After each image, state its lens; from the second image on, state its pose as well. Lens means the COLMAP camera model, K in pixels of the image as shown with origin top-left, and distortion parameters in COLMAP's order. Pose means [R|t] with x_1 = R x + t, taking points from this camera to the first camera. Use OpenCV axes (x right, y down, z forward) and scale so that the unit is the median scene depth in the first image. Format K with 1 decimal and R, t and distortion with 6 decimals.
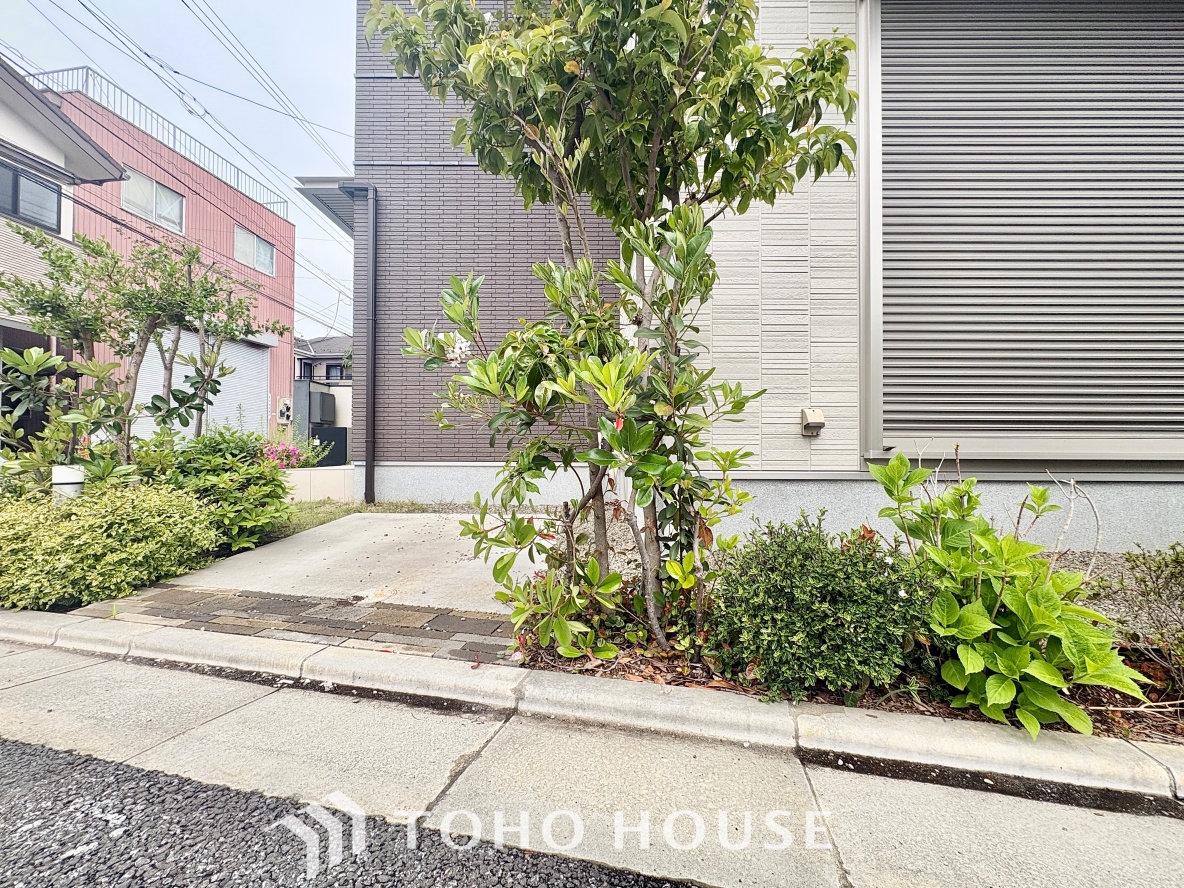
lens RADIAL K [[470.8, 0, 590.3], [0, 470.8, 445.1], [0, 0, 1]] dist [0.000214, -0.000164]
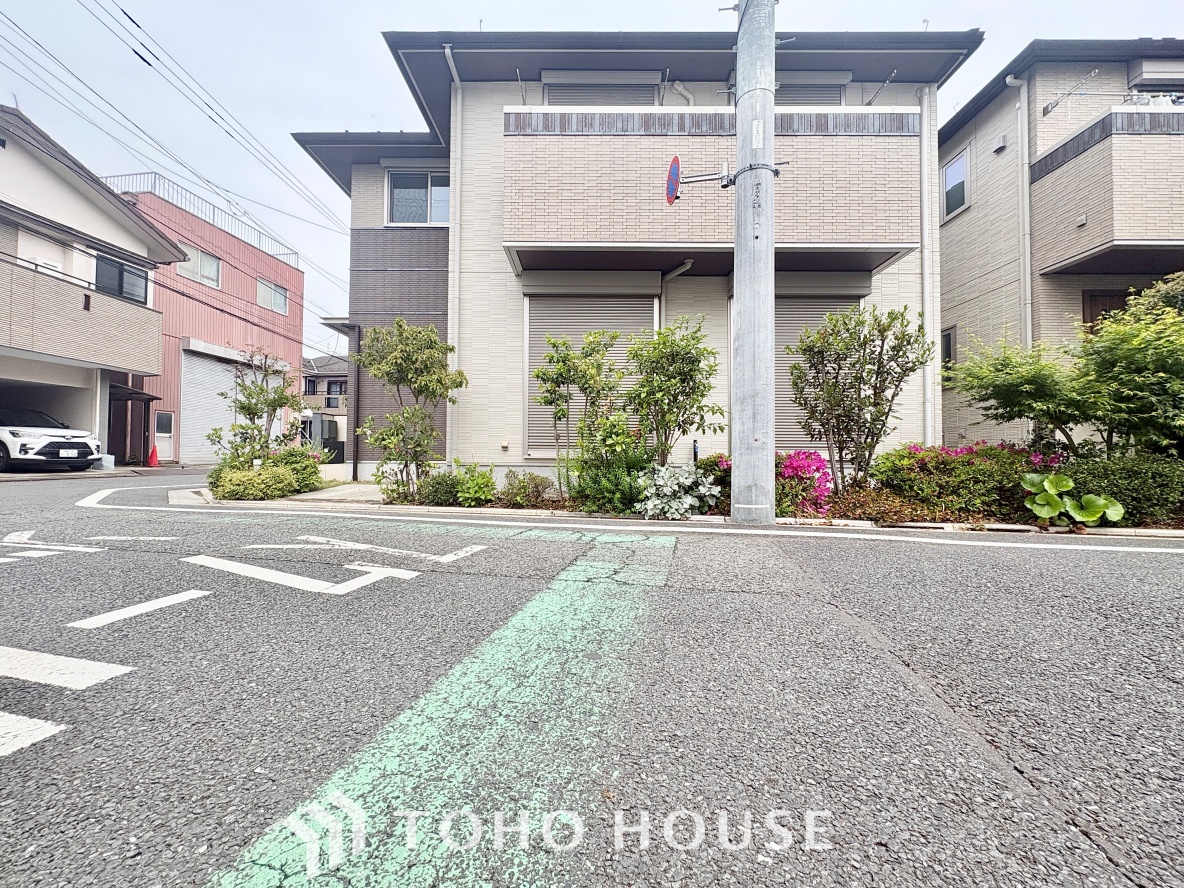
lens RADIAL K [[470.8, 0, 590.3], [0, 470.8, 445.1], [0, 0, 1]] dist [0.000214, -0.000164]
pose [[0.999992, 0.002387, 0.003082, 1.930422], [-0.002350, 0.999924, -0.012097, -0.036631], [-0.003111, 0.012090, 0.999922, -3.705077]]
